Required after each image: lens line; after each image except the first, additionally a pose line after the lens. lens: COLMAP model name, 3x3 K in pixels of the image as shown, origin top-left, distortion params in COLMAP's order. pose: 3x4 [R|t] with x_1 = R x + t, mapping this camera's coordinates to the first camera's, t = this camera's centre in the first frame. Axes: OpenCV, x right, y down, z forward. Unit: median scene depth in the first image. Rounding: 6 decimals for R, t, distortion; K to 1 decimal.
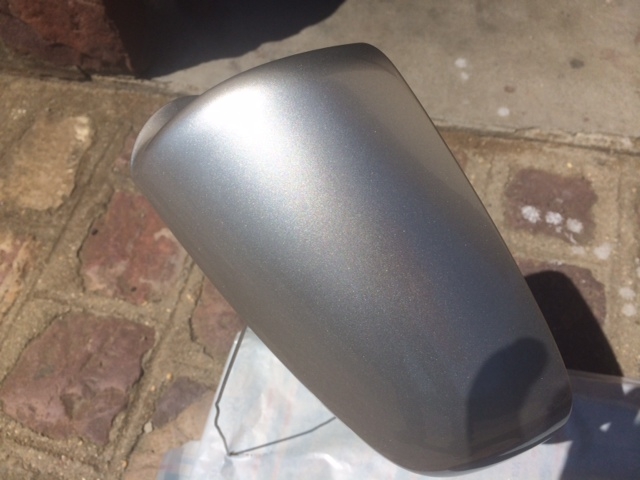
lens RADIAL K [[542.0, 0, 320.0], [0, 542.0, 240.0], [0, 0, 1]] dist [0.061212, -0.091262]
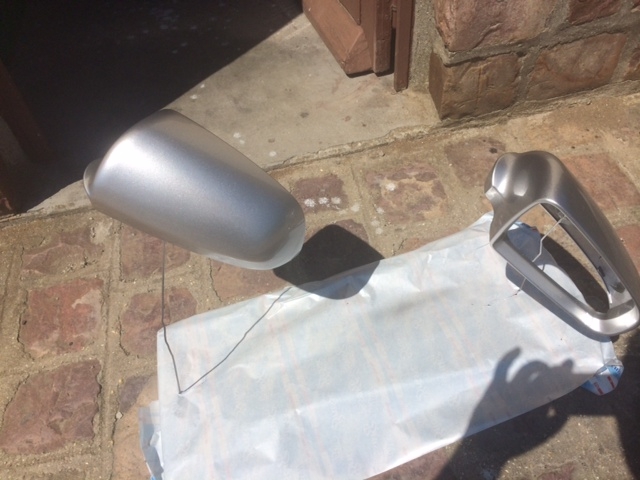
lens RADIAL K [[542.0, 0, 320.0], [0, 542.0, 240.0], [0, 0, 1]] dist [0.061212, -0.091262]
pose [[0.895246, -0.343962, 0.283240, -0.078493], [0.392505, 0.909648, -0.135944, 0.284968], [-0.210889, 0.232877, 0.949365, -0.506081]]
